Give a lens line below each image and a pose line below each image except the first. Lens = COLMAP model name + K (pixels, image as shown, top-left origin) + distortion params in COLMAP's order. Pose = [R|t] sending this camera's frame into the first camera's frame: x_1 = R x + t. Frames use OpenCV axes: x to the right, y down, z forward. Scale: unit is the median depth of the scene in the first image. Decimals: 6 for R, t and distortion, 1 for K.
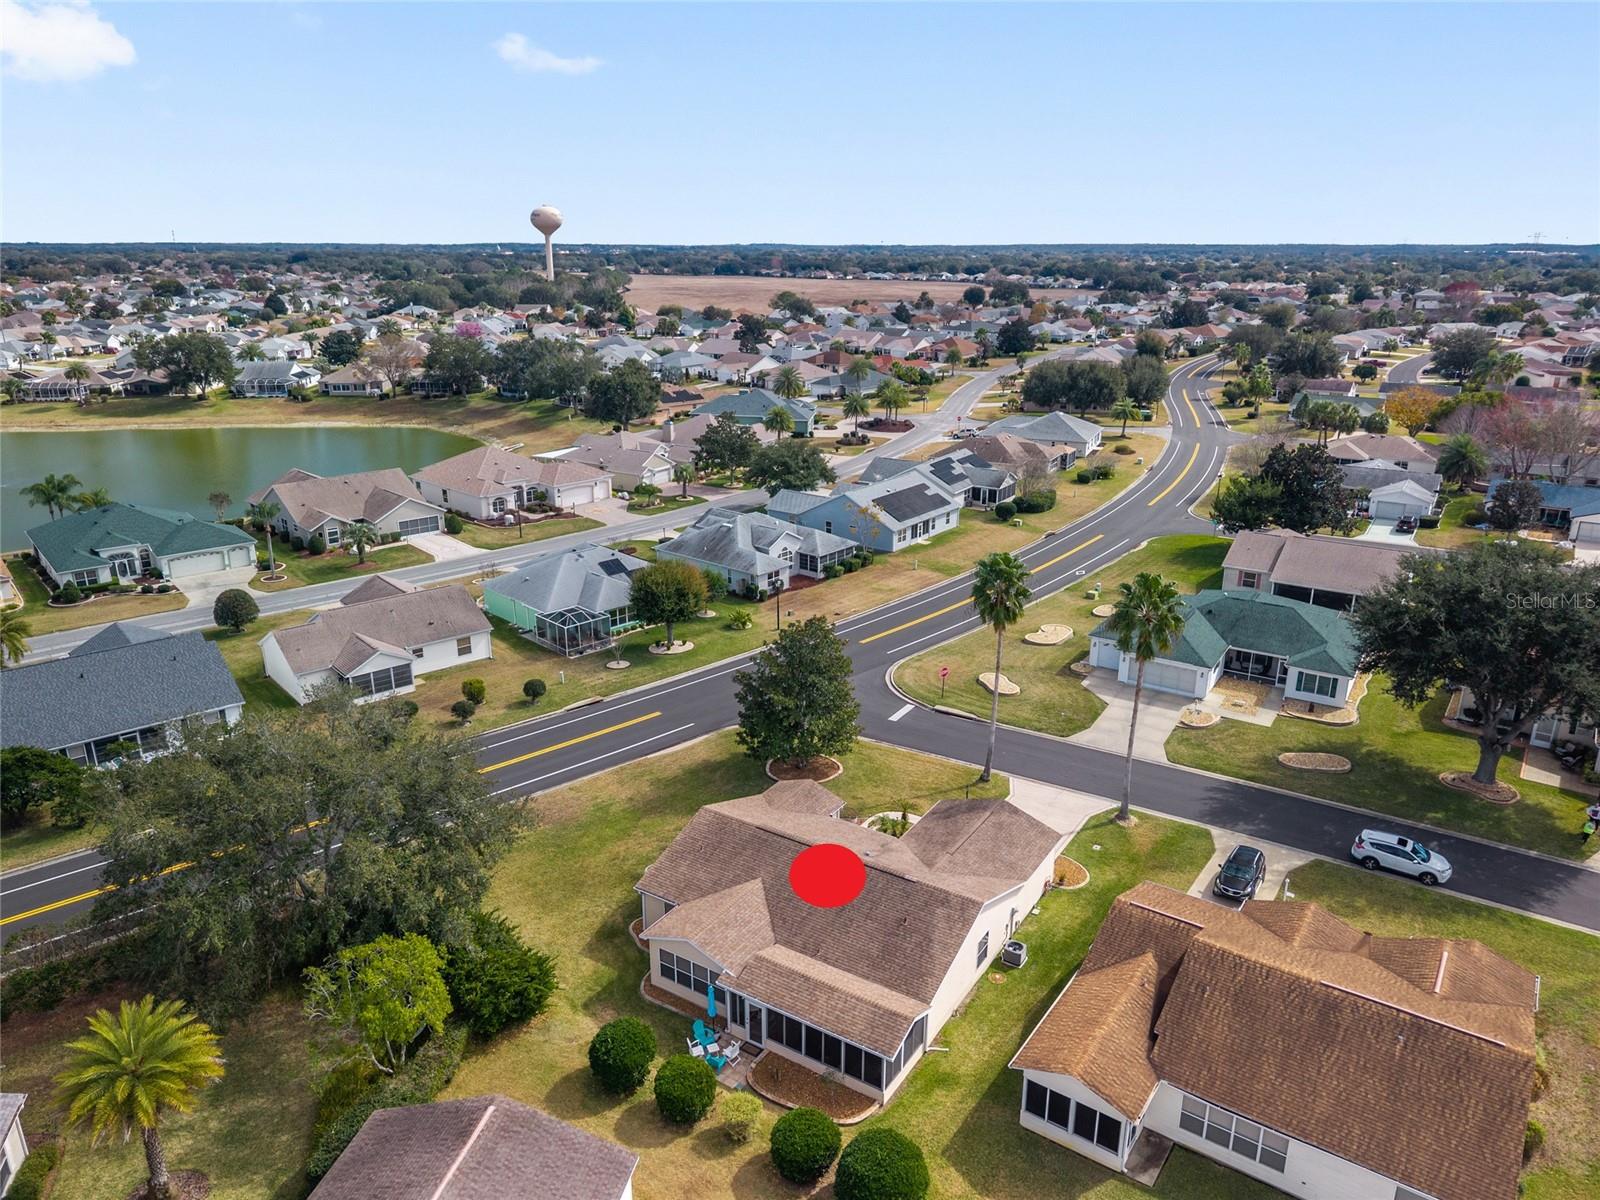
lens RADIAL K [[1069.6, 0, 800.0], [0, 1069.6, 600.0], [0, 0, 1]] dist [0.005437, -0.000864]
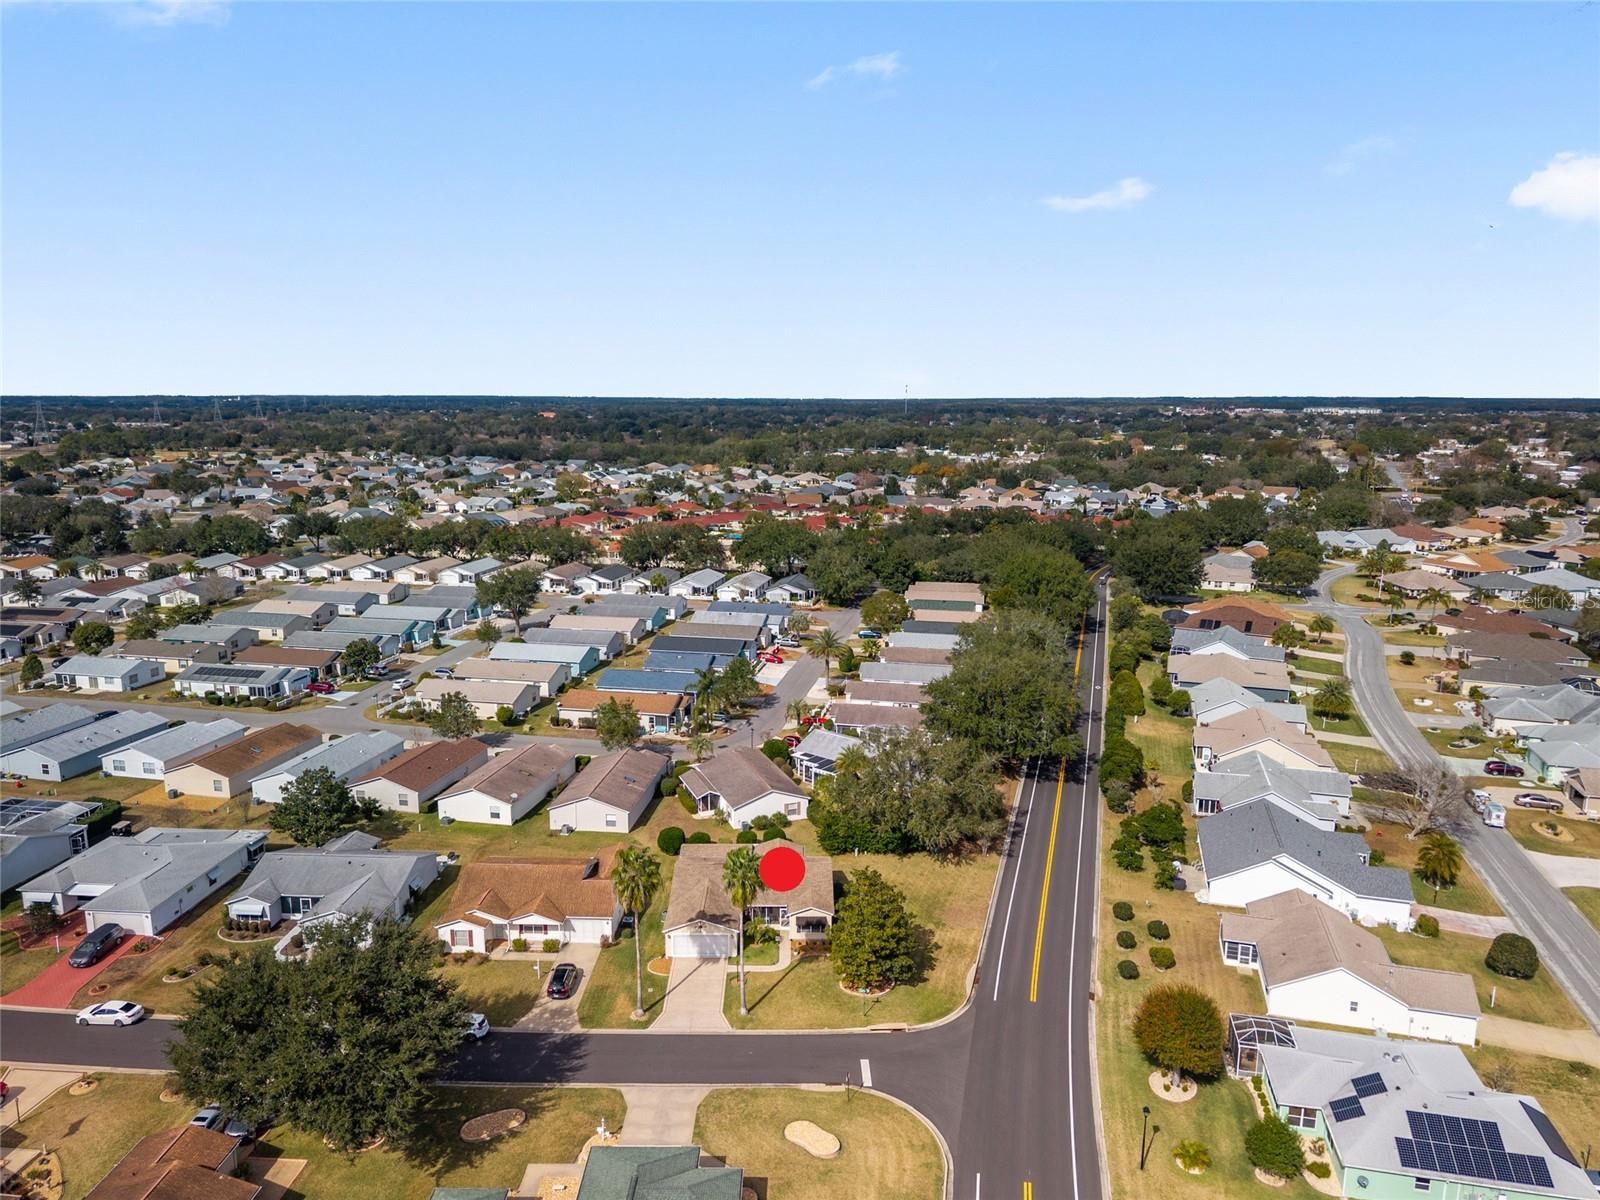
lens RADIAL K [[1104.3, 0, 800.0], [0, 1104.3, 600.0], [0, 0, 1]] dist [0.032629, -0.002842]
pose [[-0.842050, 0.101144, -0.529831, 0.843609], [-0.170426, 0.882057, 0.439239, -0.952030], [0.511768, 0.460158, -0.725499, 1.920200]]
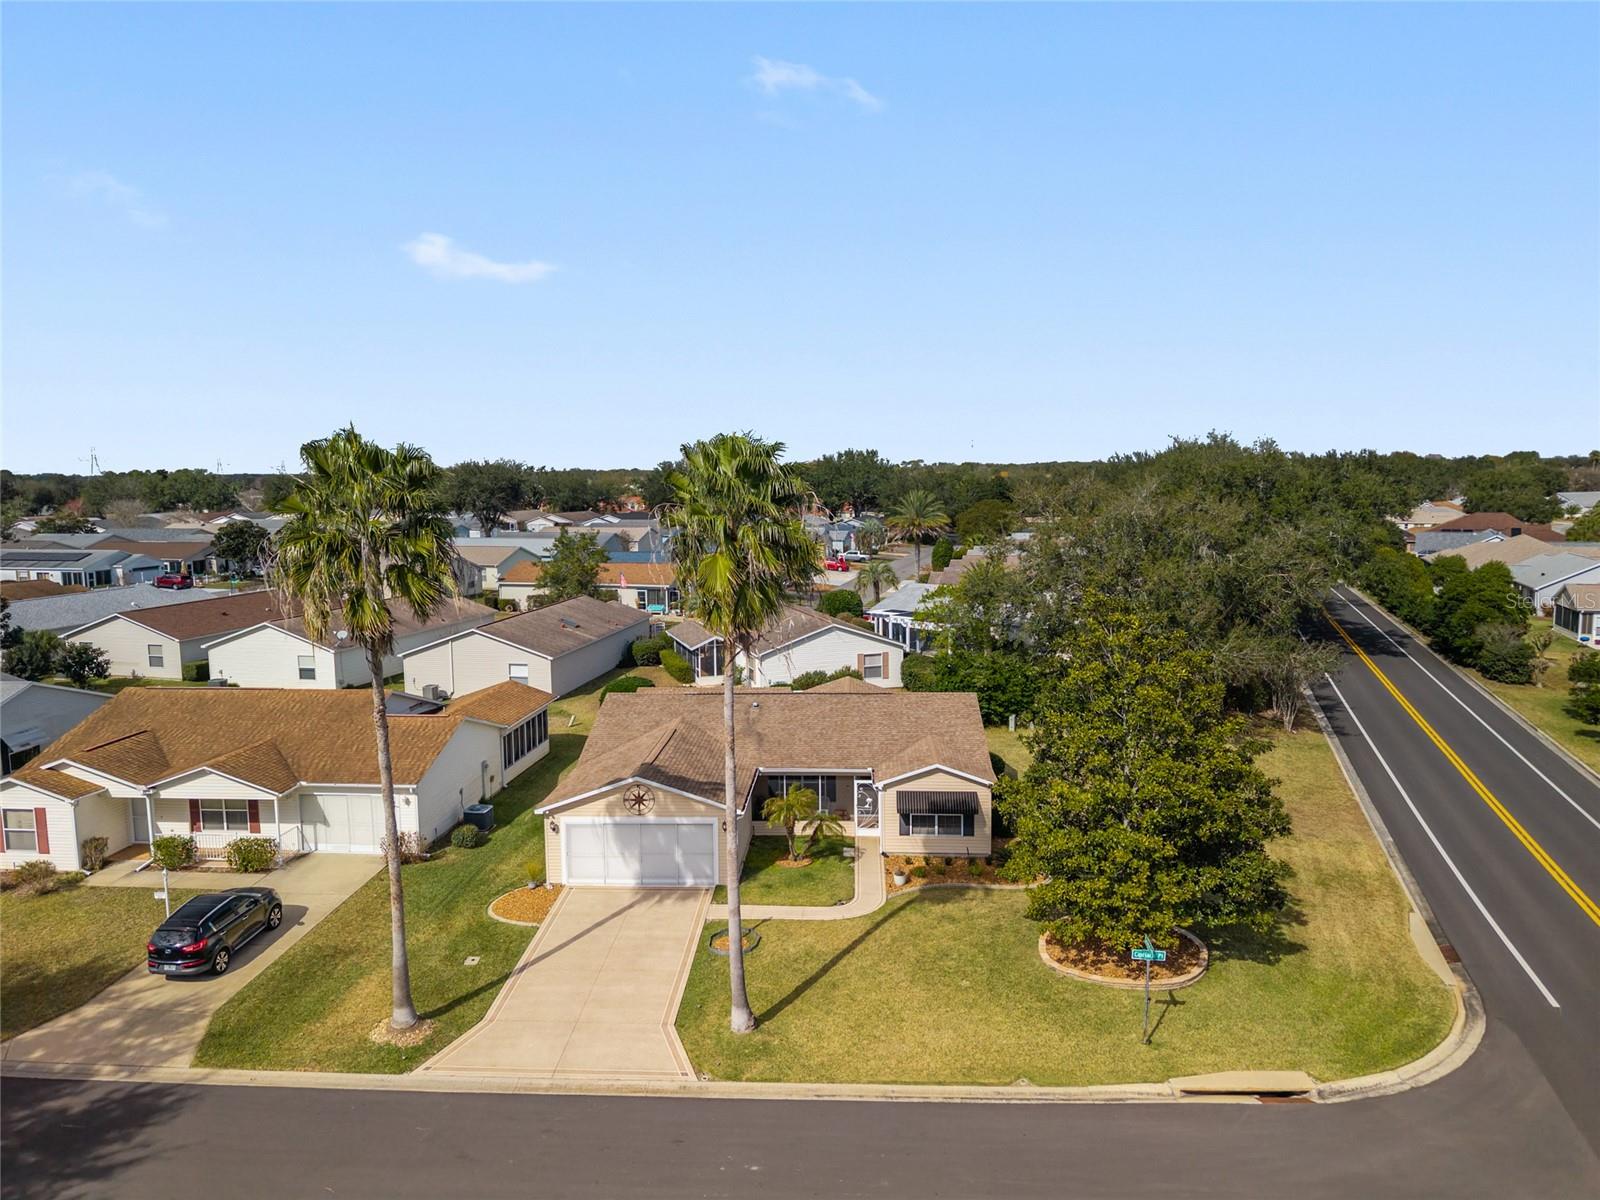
lens RADIAL K [[1088.2, 0, 800.0], [0, 1088.2, 600.0], [0, 0, 1]] dist [0.011530, 0.000403]
pose [[-0.871204, 0.064862, -0.486617, 0.367576], [-0.143860, 0.913988, 0.379382, -0.142968], [0.469370, 0.400524, -0.786939, 1.358138]]
